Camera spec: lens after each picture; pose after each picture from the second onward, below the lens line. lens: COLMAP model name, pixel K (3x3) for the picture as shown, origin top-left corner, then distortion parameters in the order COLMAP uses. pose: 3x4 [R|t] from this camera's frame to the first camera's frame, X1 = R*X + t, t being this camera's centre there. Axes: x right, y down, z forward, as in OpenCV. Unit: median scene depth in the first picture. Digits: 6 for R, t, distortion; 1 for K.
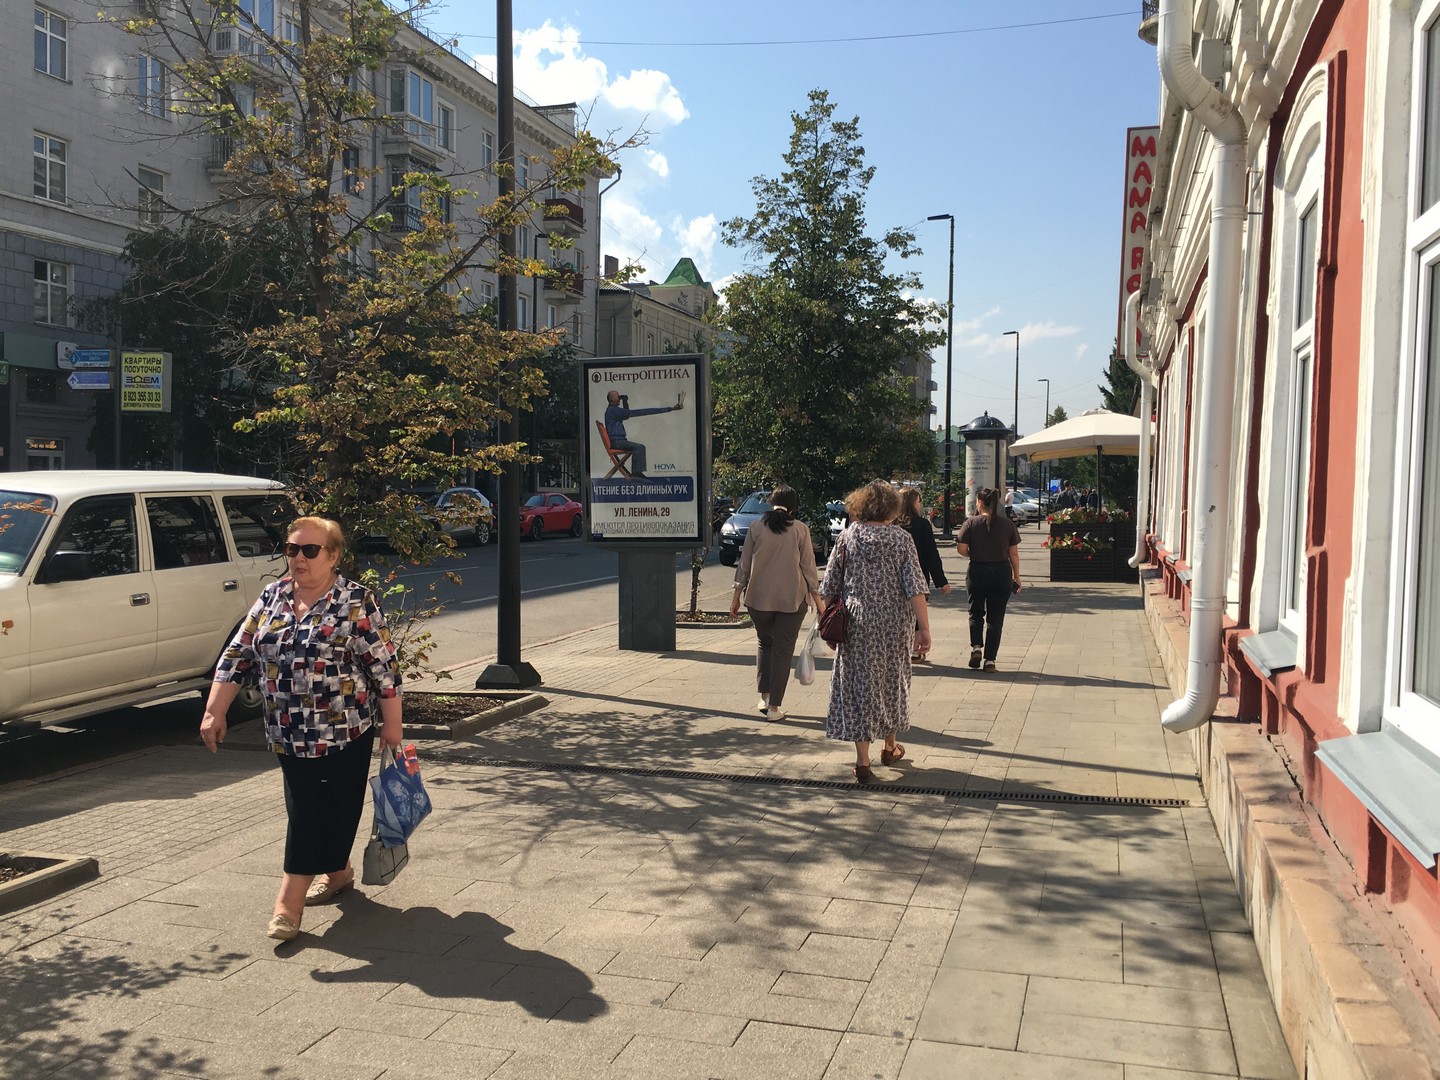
lens RADIAL K [[1211.5, 0, 718.5], [0, 1211.5, 541.4], [0, 0, 1]] dist [-0.001262, -0.000408]
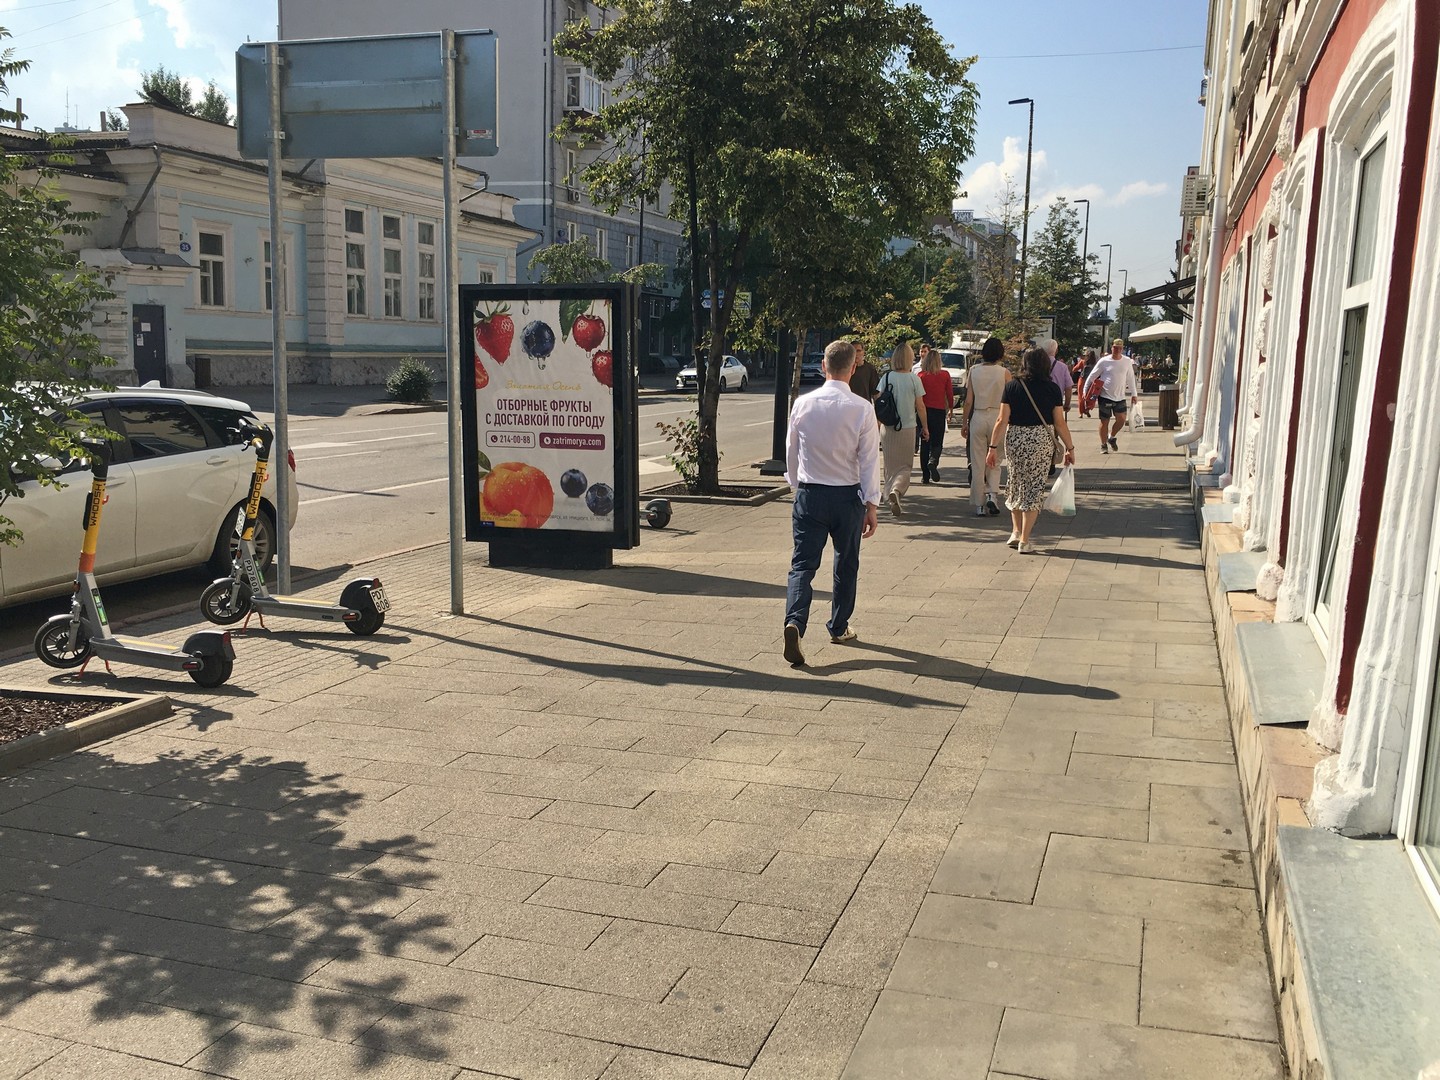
lens RADIAL K [[1211.5, 0, 720.6], [0, 1211.5, 542.1], [0, 0, 1]] dist [-0.001262, -0.000408]
pose [[0.999556, 0.001978, -0.029723, -0.550262], [0.001704, 0.992362, 0.123351, 0.031757], [0.029740, -0.123347, 0.991918, -1.616185]]
